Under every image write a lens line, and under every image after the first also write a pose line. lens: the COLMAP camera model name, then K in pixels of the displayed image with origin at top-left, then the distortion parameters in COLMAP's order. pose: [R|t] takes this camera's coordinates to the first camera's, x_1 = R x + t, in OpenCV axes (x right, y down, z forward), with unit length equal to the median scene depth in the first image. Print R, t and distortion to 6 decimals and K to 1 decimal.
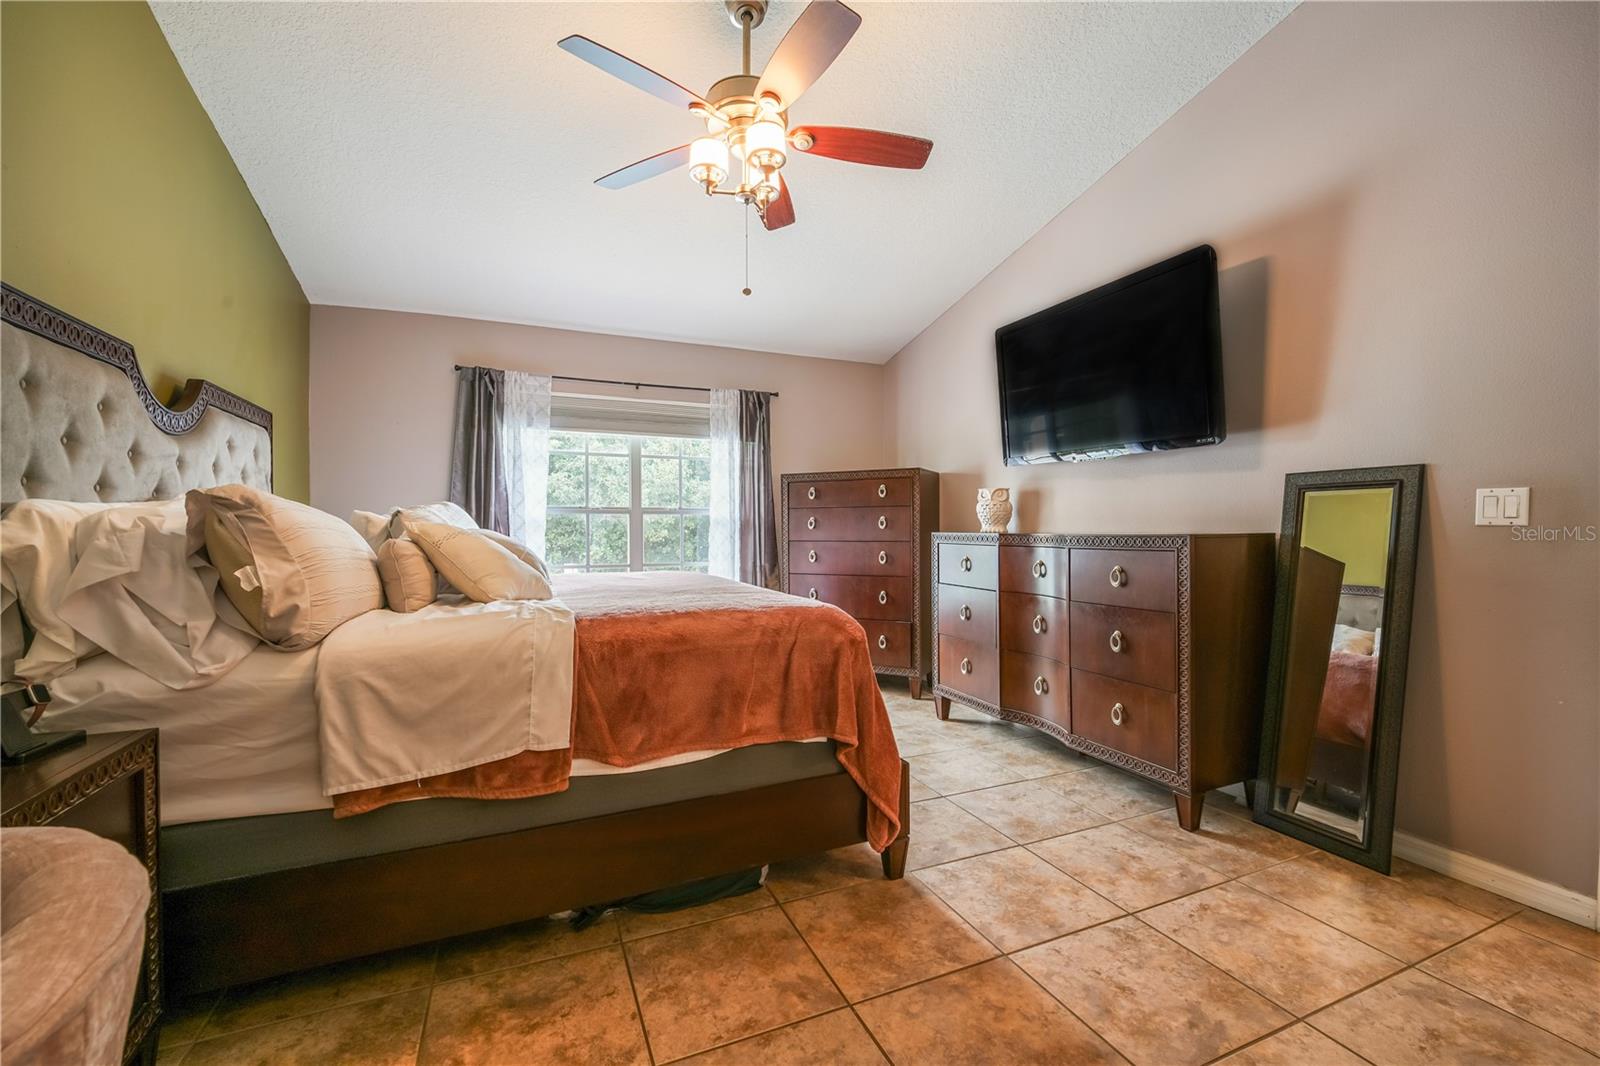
lens RADIAL K [[668.6, 0, 800.3], [0, 668.6, 534.6], [0, 0, 1]] dist [-0.008460, -0.000182]
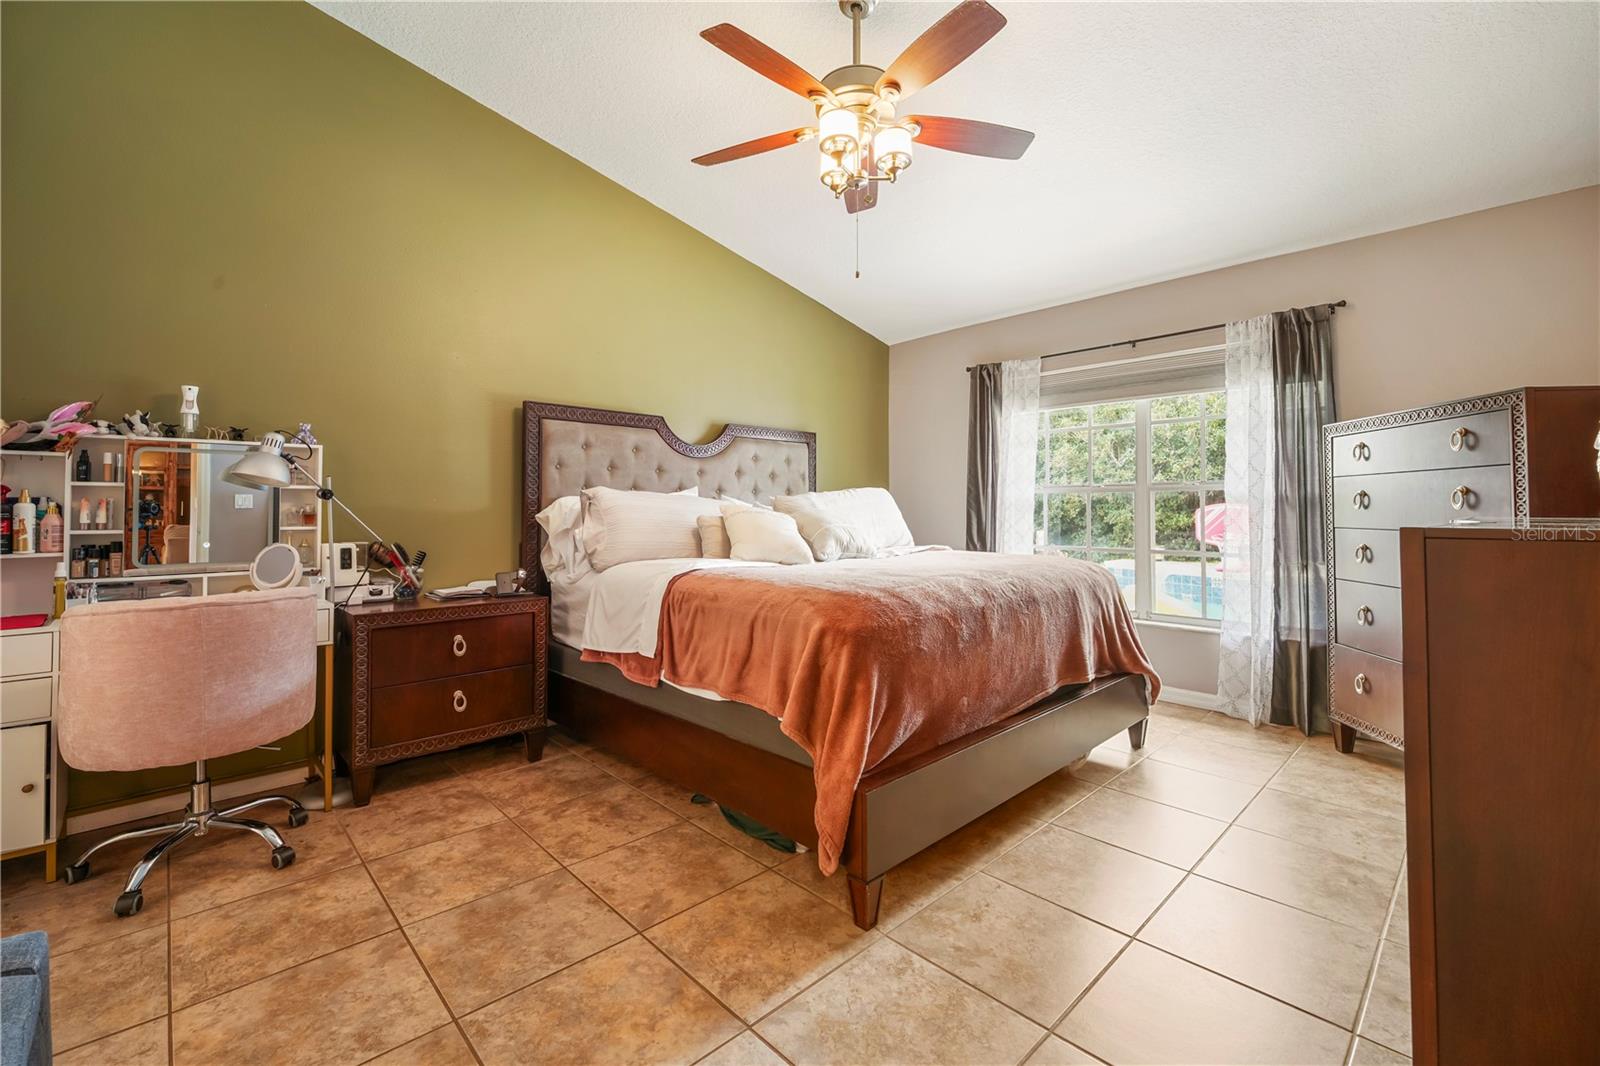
lens RADIAL K [[668.6, 0, 783.5], [0, 668.6, 492.0], [0, 0, 1]] dist [-0.008460, -0.000182]
pose [[0.340305, -0.021584, -0.940067, 1.046502], [-0.007177, 0.999648, -0.025550, -0.010557], [0.940288, 0.015442, 0.340030, 0.706726]]
